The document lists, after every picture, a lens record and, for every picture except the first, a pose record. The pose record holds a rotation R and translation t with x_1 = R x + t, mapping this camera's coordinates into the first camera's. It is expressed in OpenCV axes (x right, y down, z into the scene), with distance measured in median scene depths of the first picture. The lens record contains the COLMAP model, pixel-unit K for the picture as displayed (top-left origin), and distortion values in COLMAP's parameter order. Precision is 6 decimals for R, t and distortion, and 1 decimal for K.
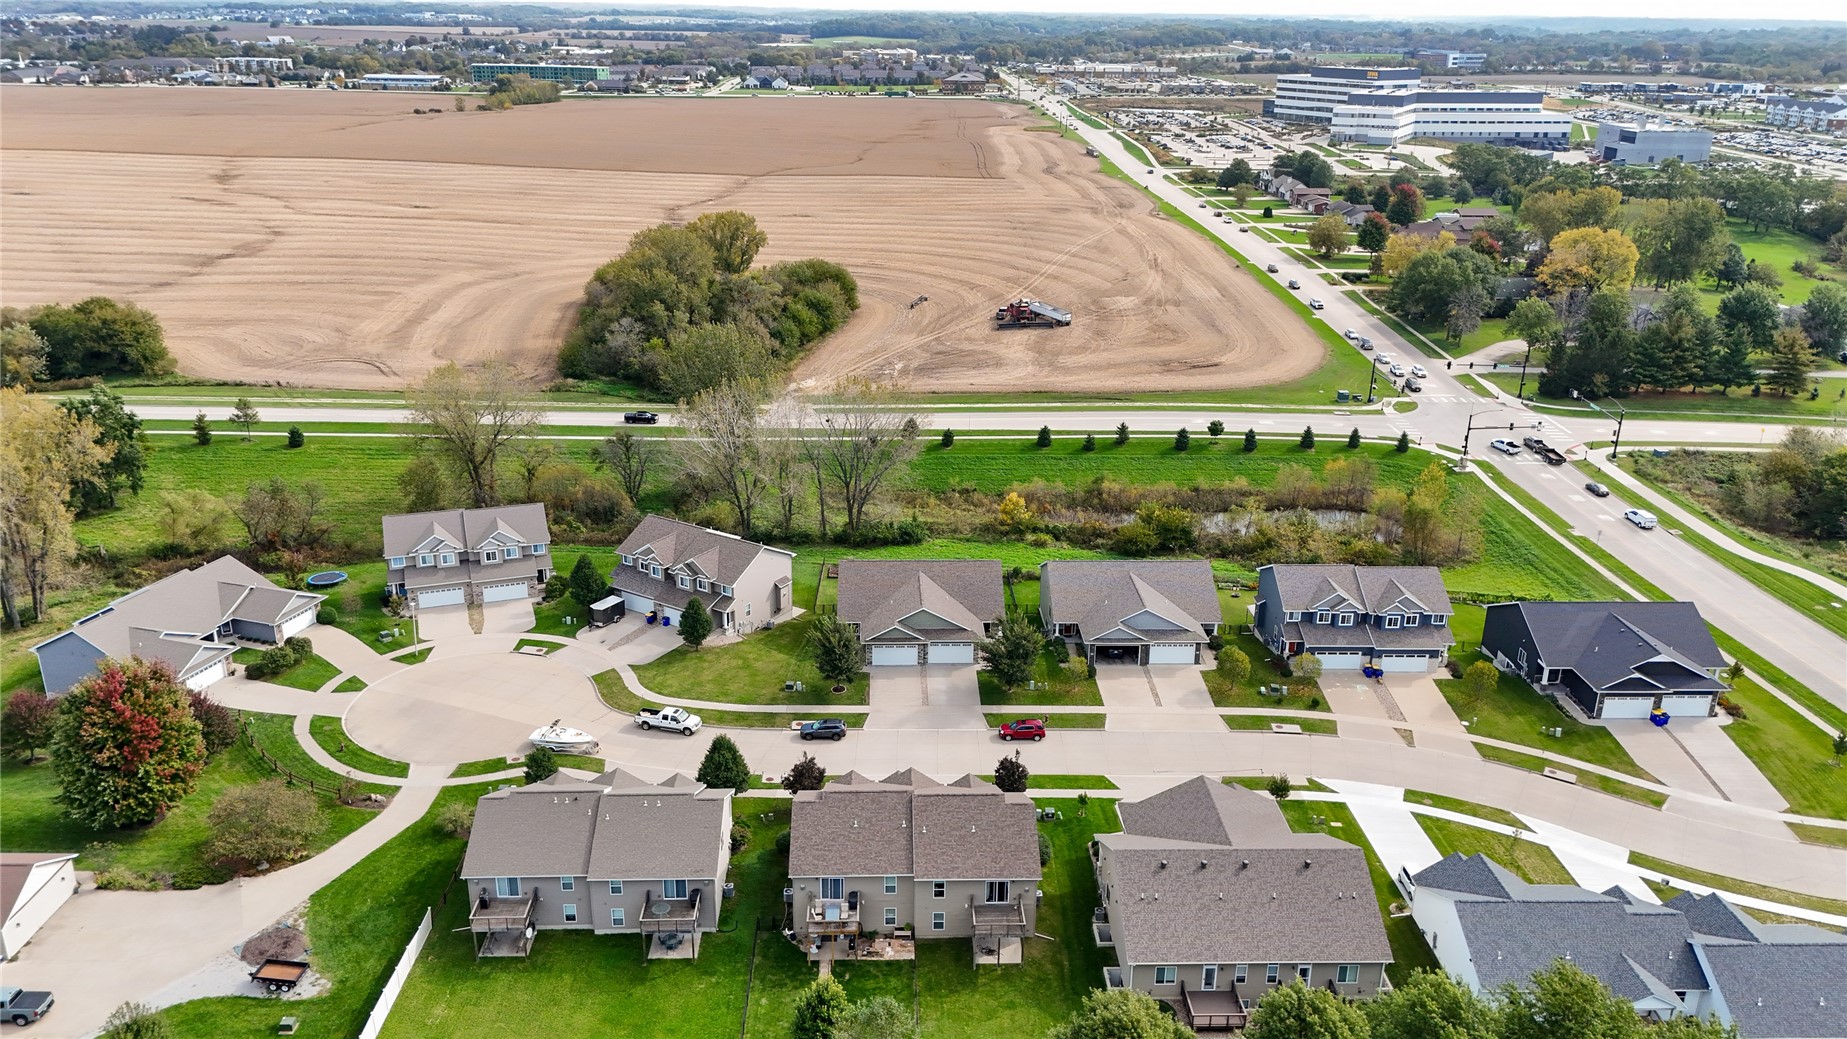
lens RADIAL K [[1369.1, 0, 935.4], [0, 1369.1, 521.2], [0, 0, 1]] dist [0.061952, -0.065011]
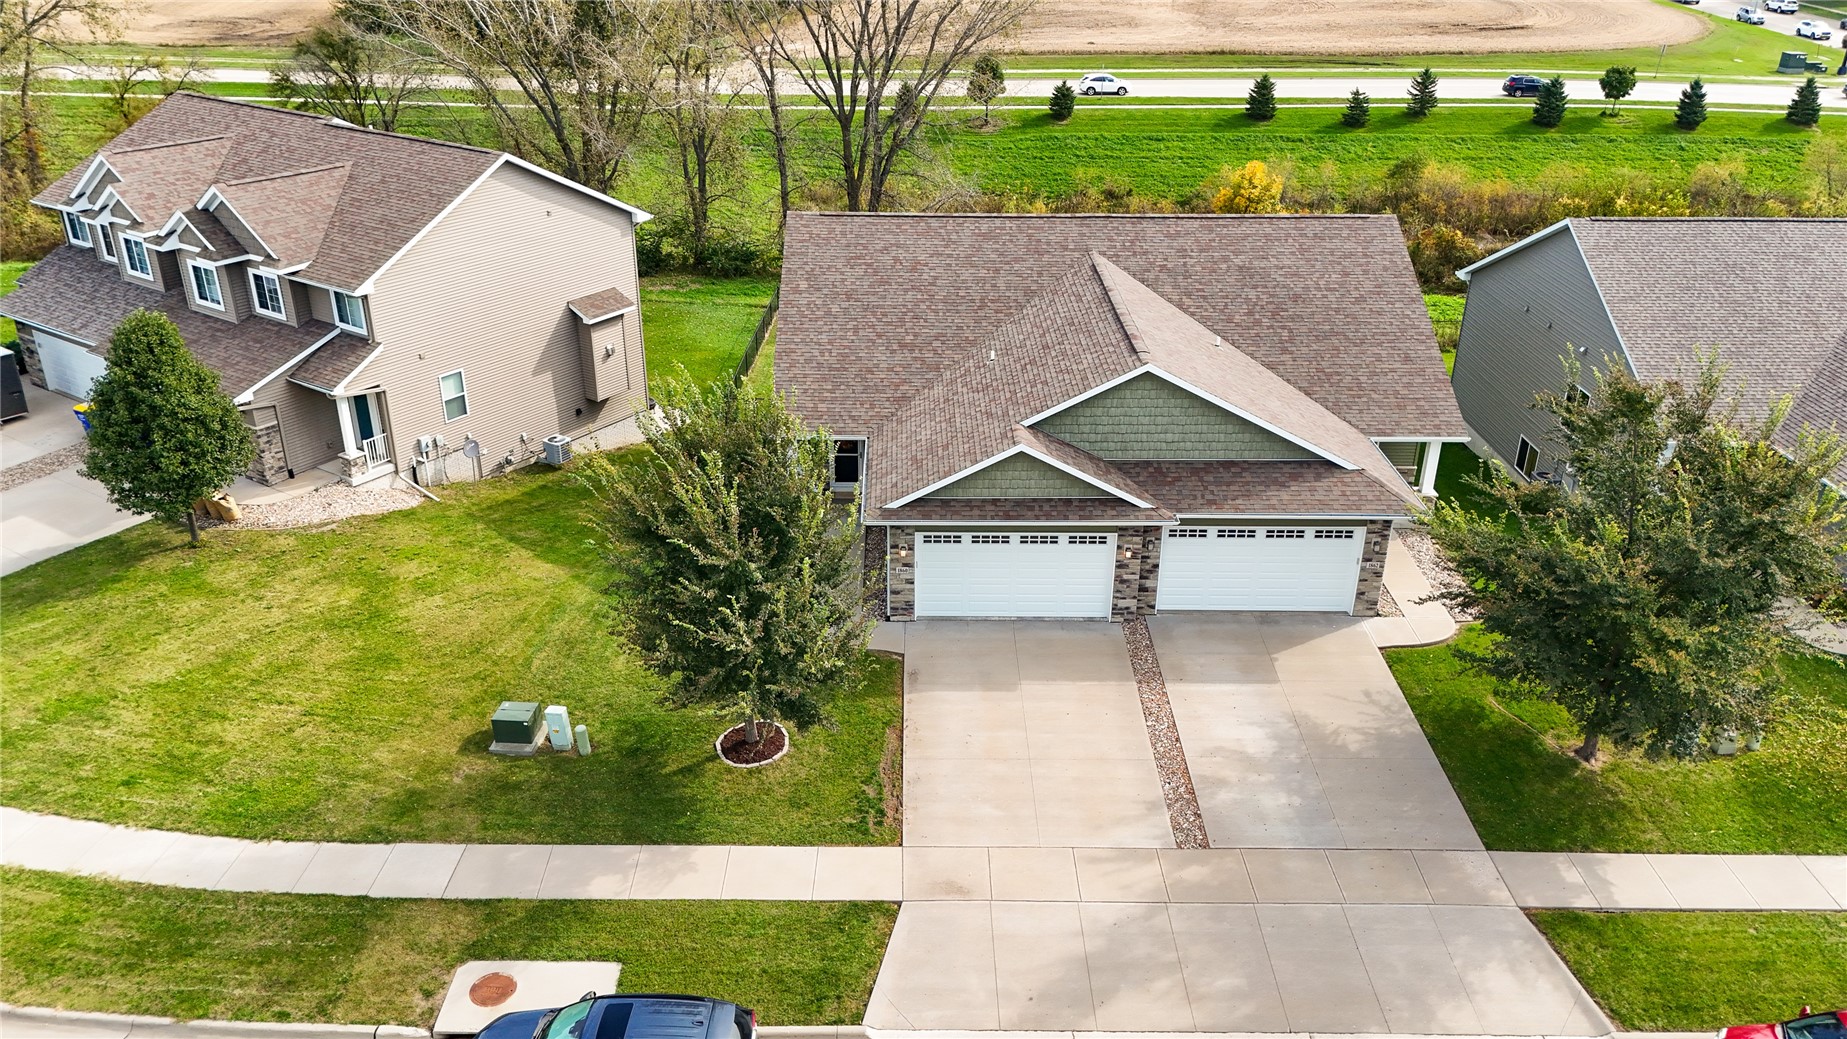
lens RADIAL K [[1369.1, 0, 935.4], [0, 1369.1, 521.2], [0, 0, 1]] dist [0.061952, -0.065011]
pose [[0.999754, 0.008742, -0.020361, -0.036687], [-0.006904, 0.996041, 0.088622, 0.066474], [0.021055, -0.088459, 0.995857, 0.748621]]
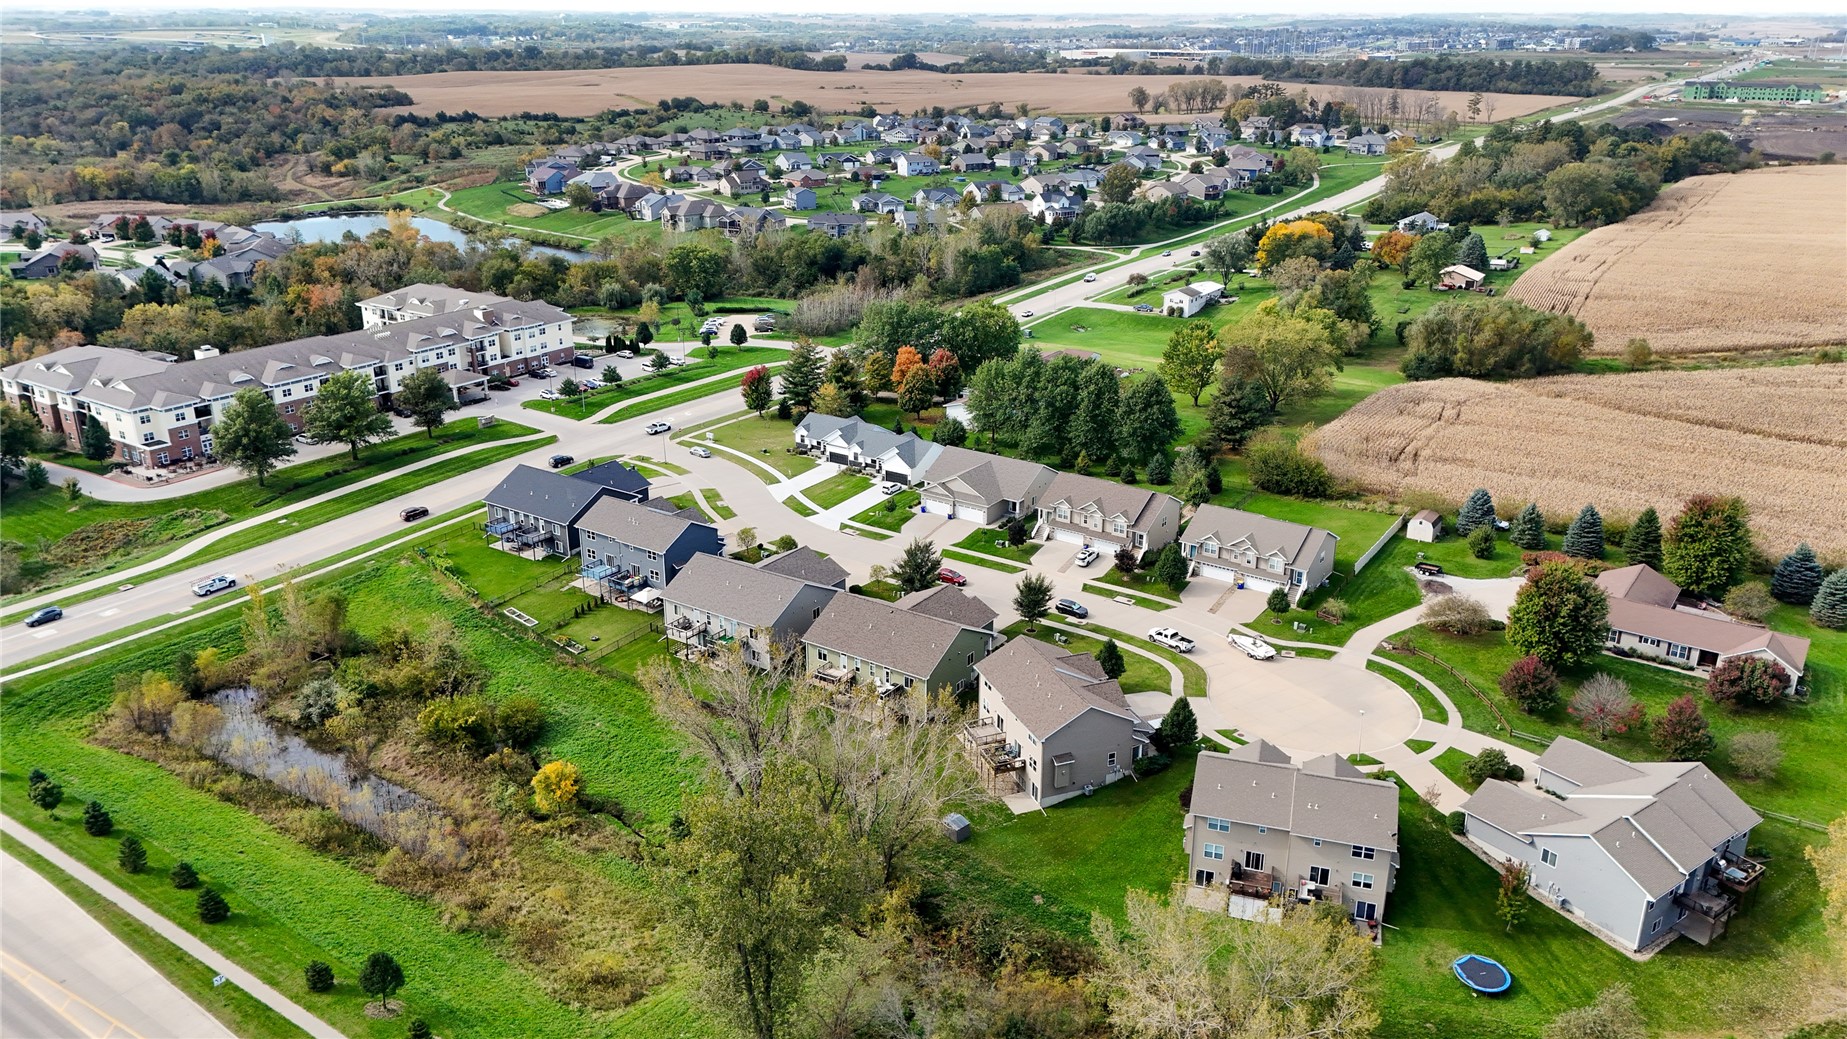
lens RADIAL K [[1369.1, 0, 935.4], [0, 1369.1, 521.2], [0, 0, 1]] dist [0.061952, -0.065011]
pose [[-0.799938, -0.221780, 0.557595, -0.632952], [0.198916, 0.778662, 0.595078, -0.667923], [-0.566155, 0.586940, -0.578766, 1.604052]]
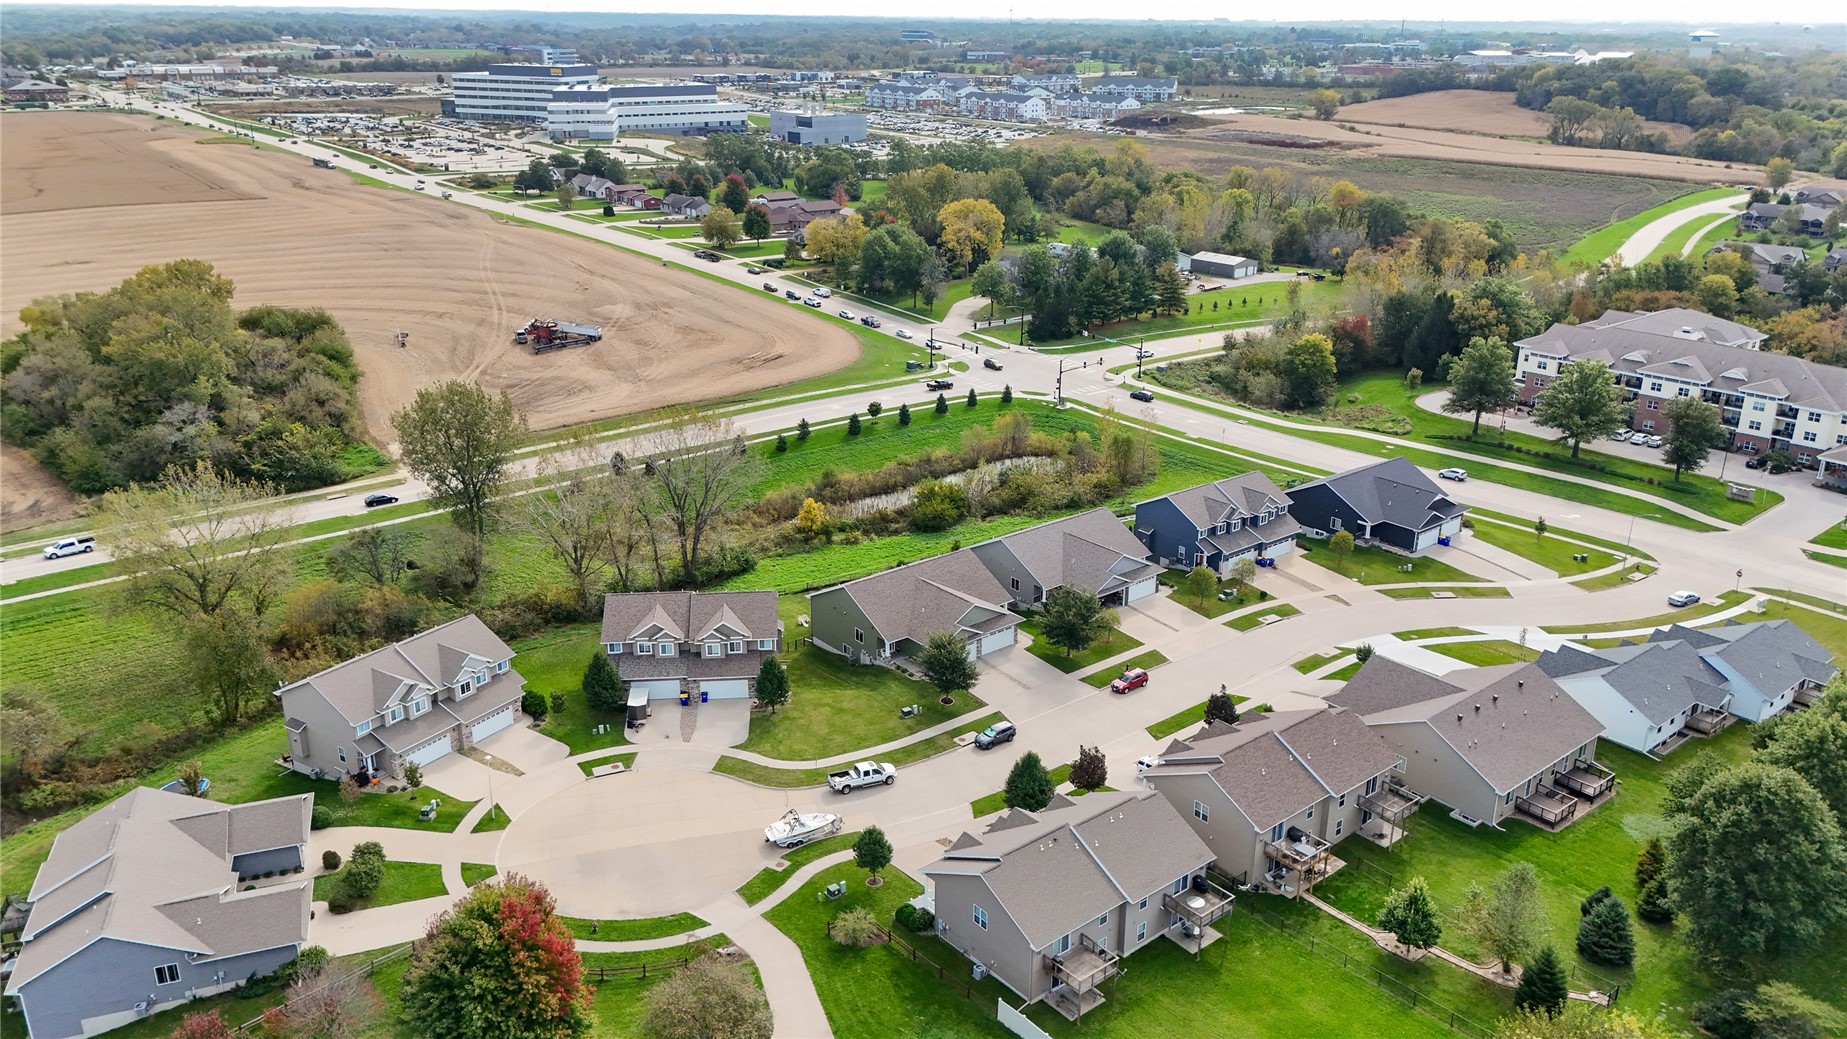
lens RADIAL K [[1369.1, 0, 935.4], [0, 1369.1, 521.2], [0, 0, 1]] dist [0.061952, -0.065011]
pose [[0.790272, -0.217932, 0.572692, -0.584125], [0.215791, 0.973725, 0.072766, -0.075059], [-0.573503, 0.066077, 0.816534, 0.167075]]
